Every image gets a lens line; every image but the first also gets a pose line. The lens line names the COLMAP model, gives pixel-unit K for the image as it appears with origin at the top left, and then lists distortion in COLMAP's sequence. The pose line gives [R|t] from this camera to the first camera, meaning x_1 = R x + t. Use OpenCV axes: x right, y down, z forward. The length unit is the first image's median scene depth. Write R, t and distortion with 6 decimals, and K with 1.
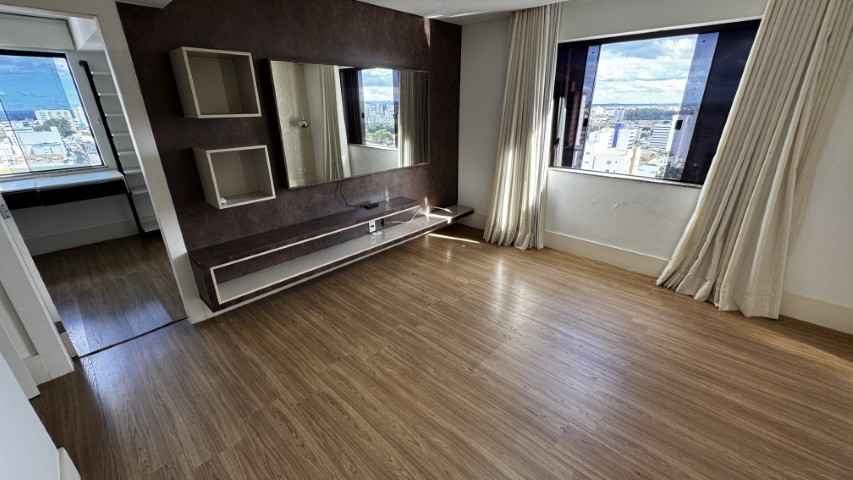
lens RADIAL K [[343.0, 0, 427.6], [0, 343.0, 238.7], [0, 0, 1]] dist [-0.002877, -0.000081]
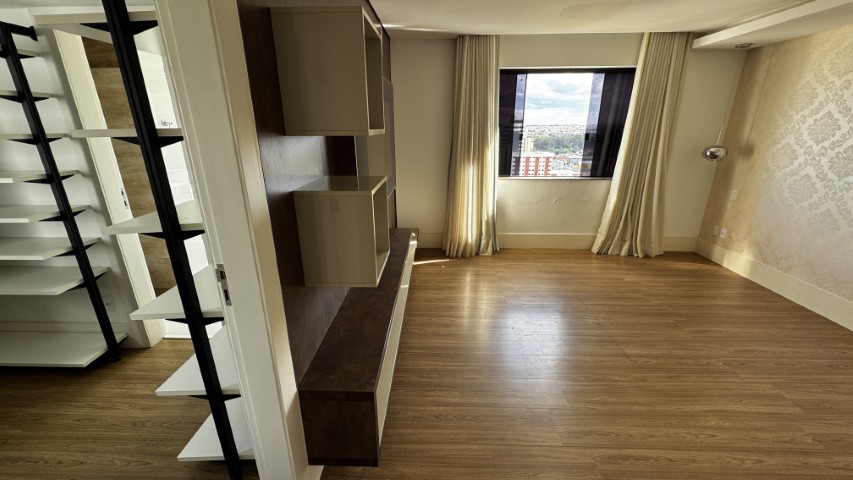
lens RADIAL K [[343.0, 0, 424.9], [0, 343.0, 239.0], [0, 0, 1]] dist [-0.002877, -0.000081]
pose [[0.757057, -0.208523, 0.619179, -0.636567], [0.242673, 0.969649, 0.029840, -0.119545], [-0.606608, 0.127668, 0.784683, 0.333422]]
